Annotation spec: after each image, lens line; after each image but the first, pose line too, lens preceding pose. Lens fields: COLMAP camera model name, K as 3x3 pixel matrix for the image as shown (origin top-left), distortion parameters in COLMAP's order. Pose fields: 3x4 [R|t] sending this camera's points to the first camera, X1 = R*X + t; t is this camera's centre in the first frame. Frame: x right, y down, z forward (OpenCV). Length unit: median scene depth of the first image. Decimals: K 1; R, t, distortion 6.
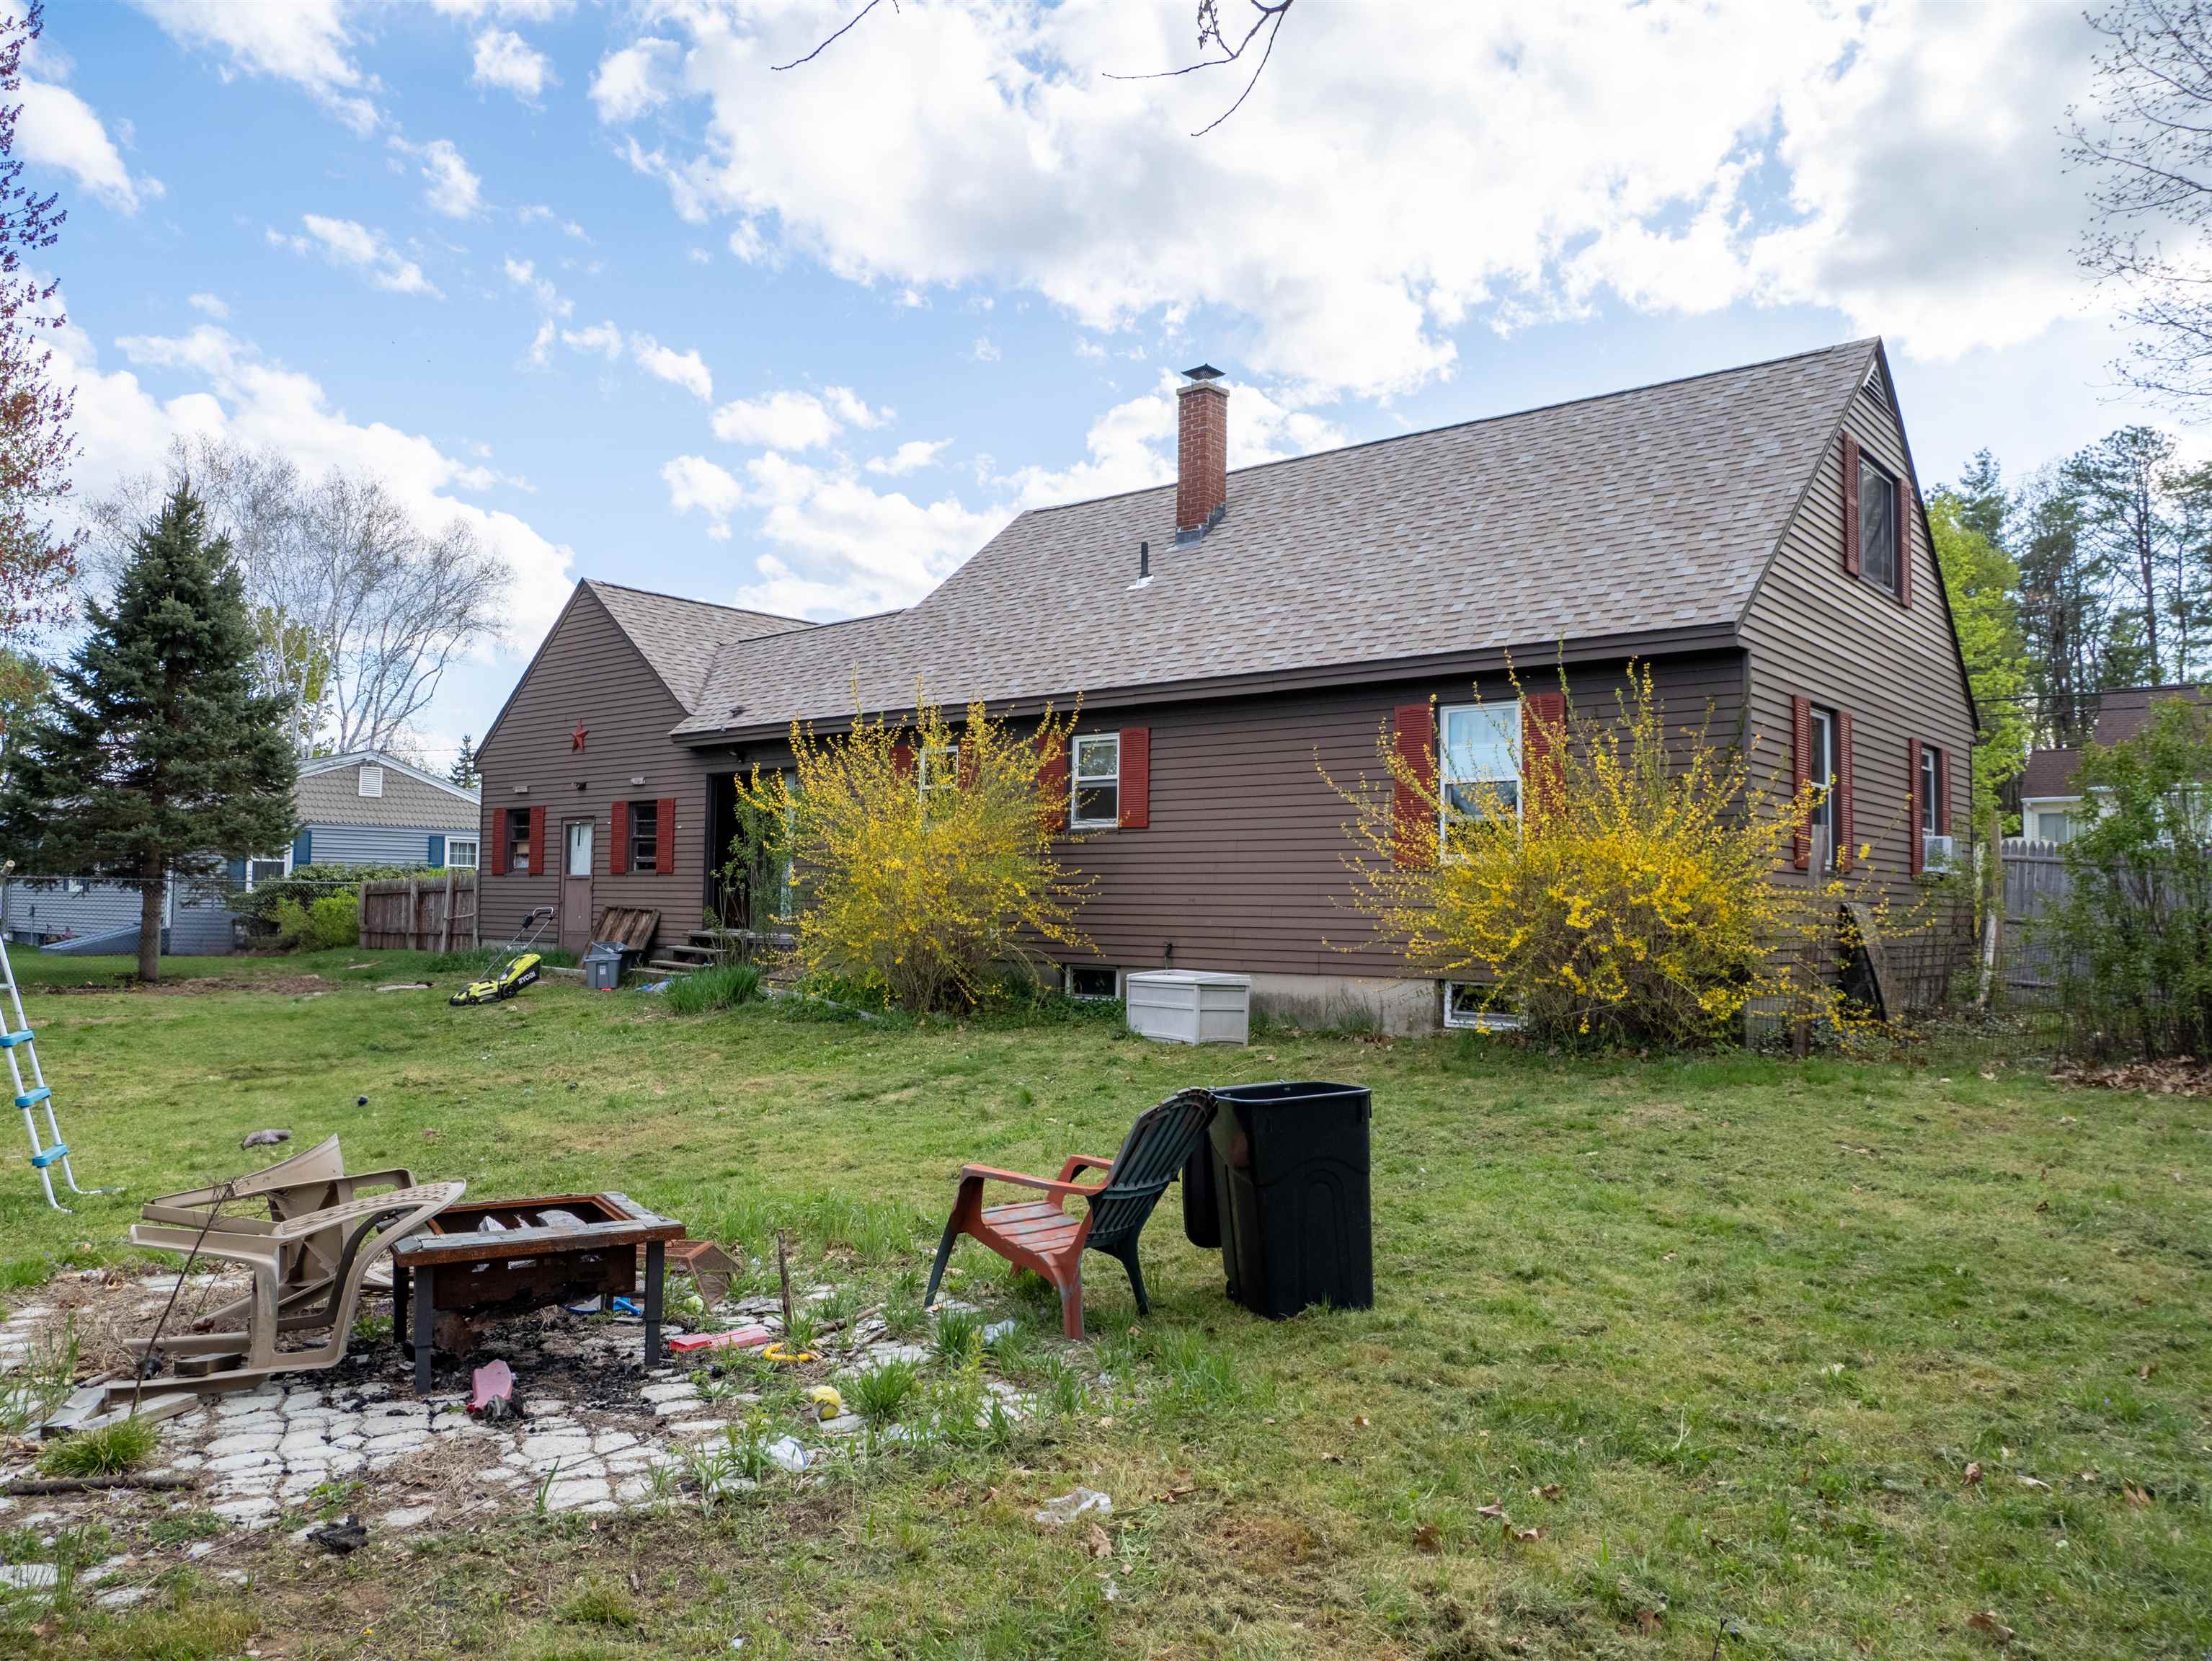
lens RADIAL K [[1592.2, 0, 1106.0], [0, 1592.2, 830.5], [0, 0, 1]] dist [-0.063501, 0.038717]
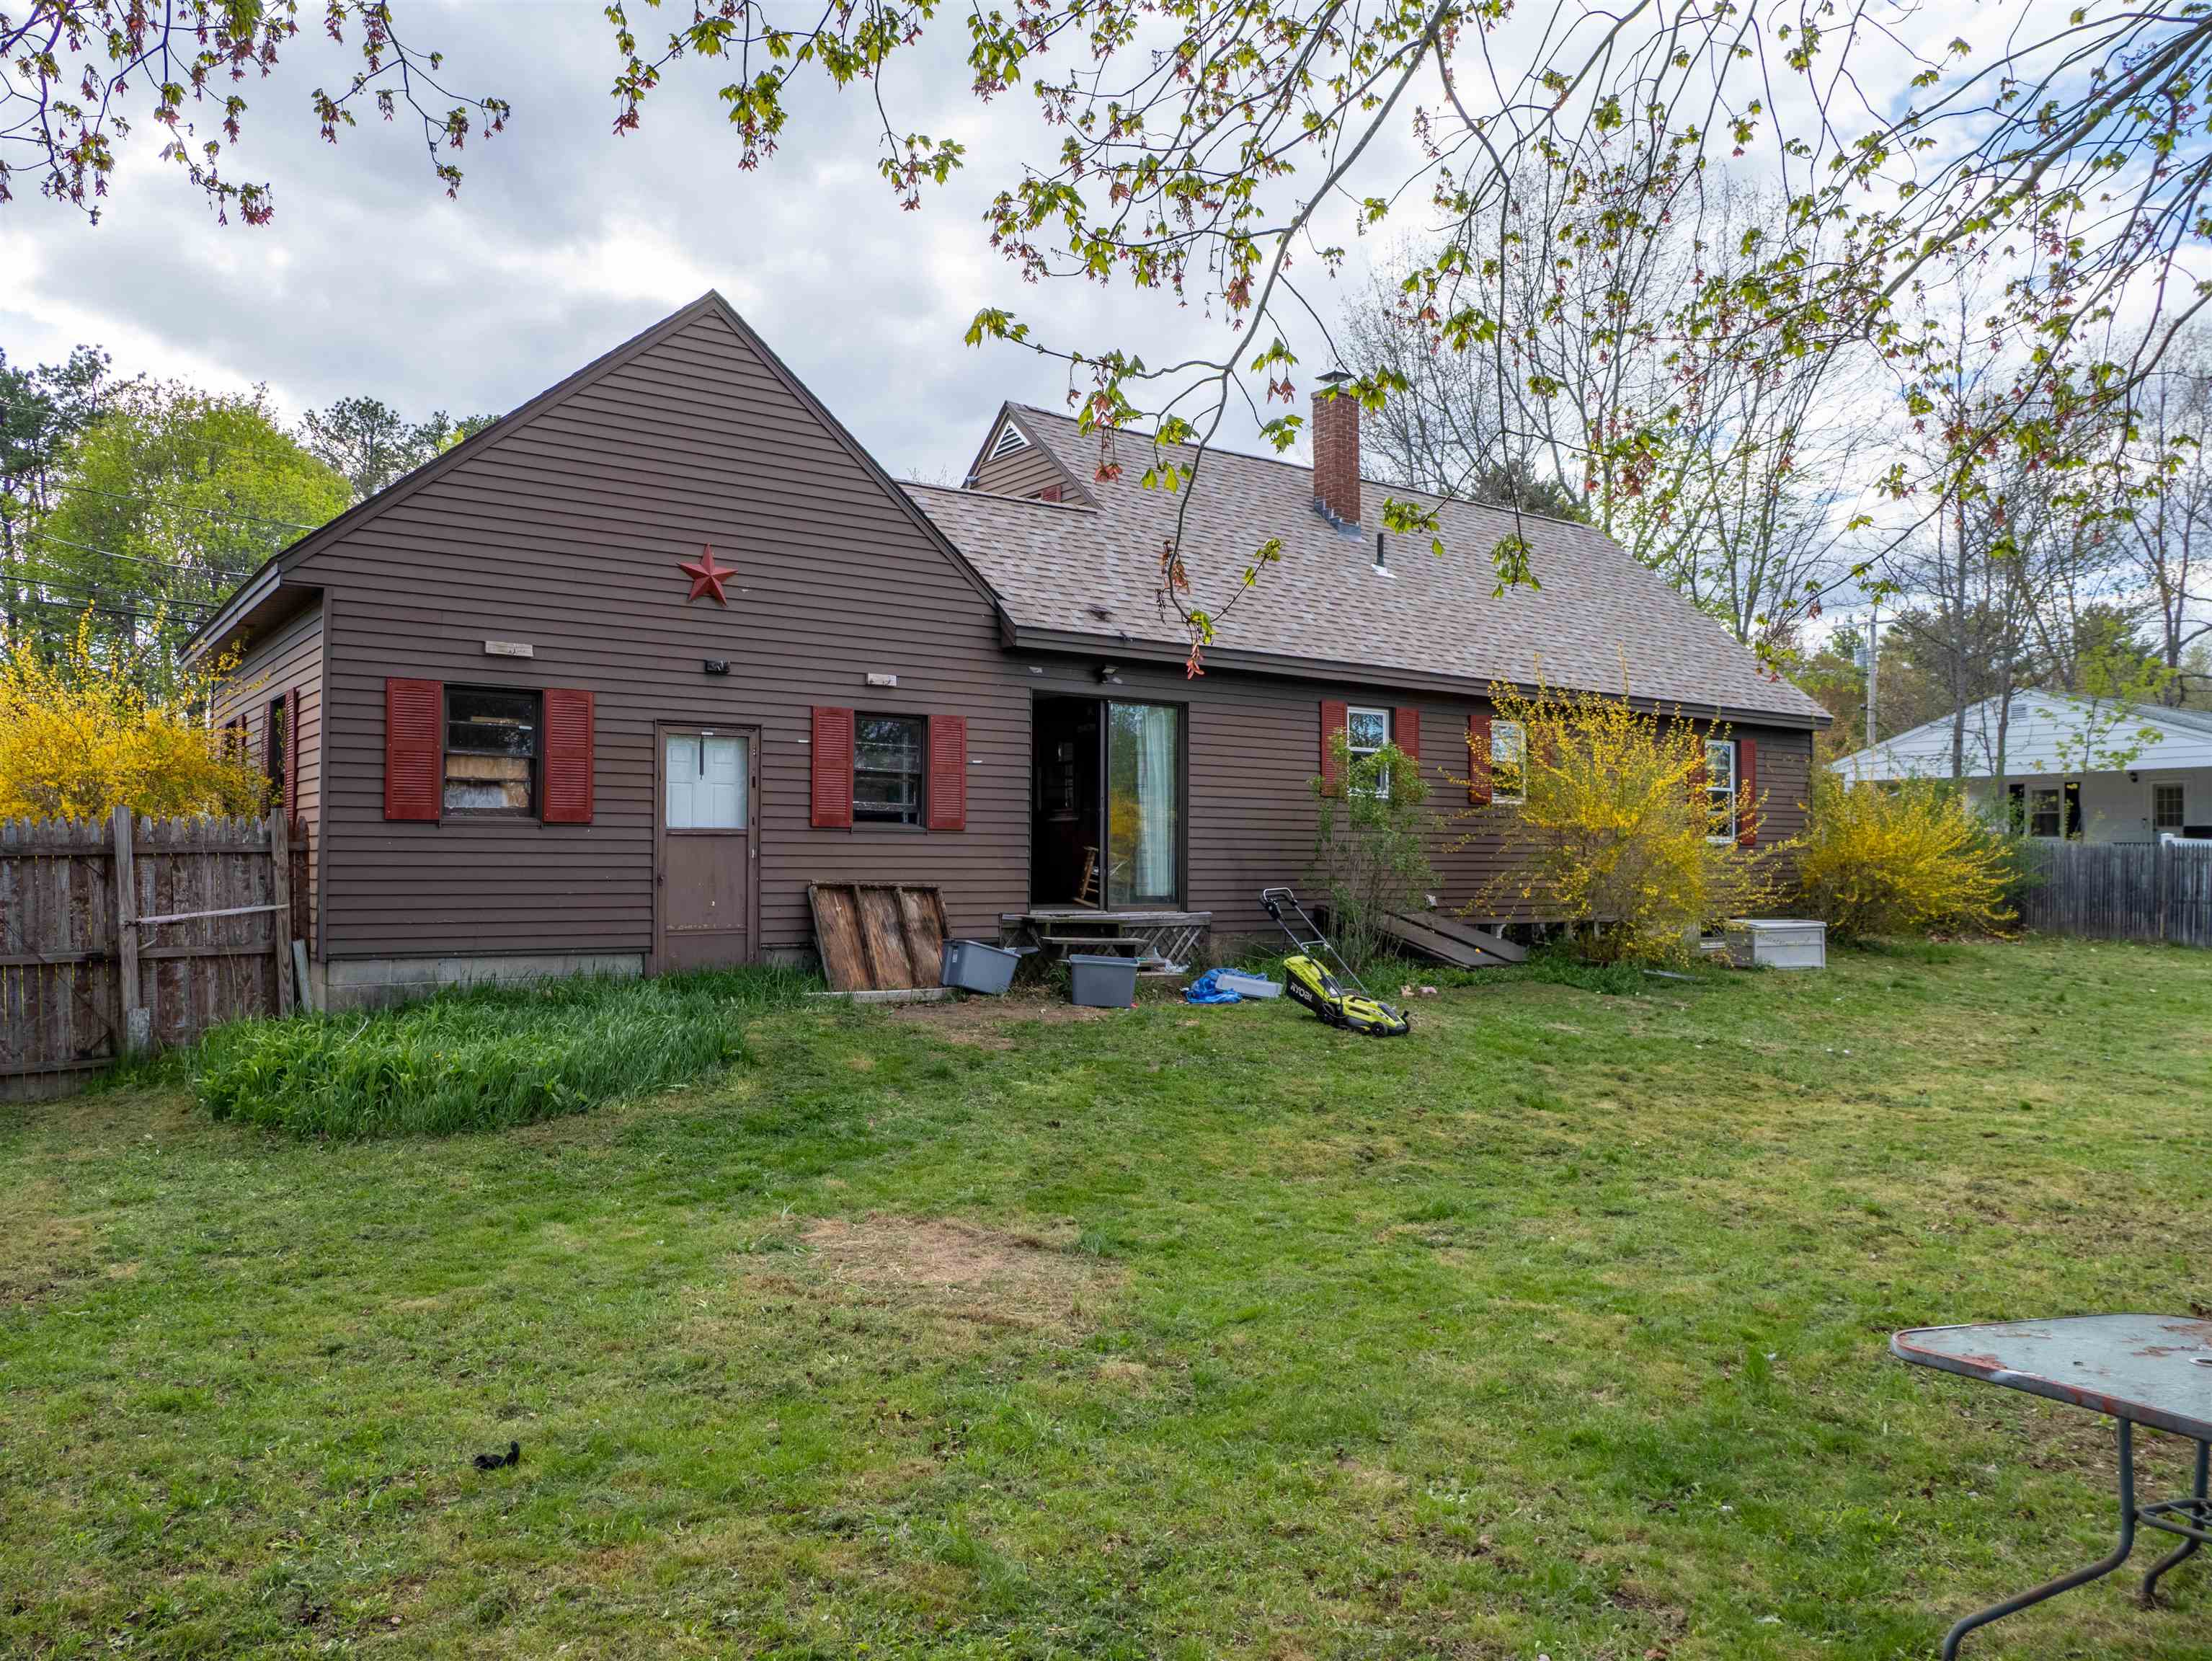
lens RADIAL K [[1592.2, 0, 1106.0], [0, 1592.2, 830.5], [0, 0, 1]] dist [-0.063501, 0.038717]
pose [[0.228396, 0.009572, 0.973521, -0.910614], [-0.049858, 0.998755, 0.001877, 0.022691], [-0.972291, -0.048967, 0.228589, 0.795255]]
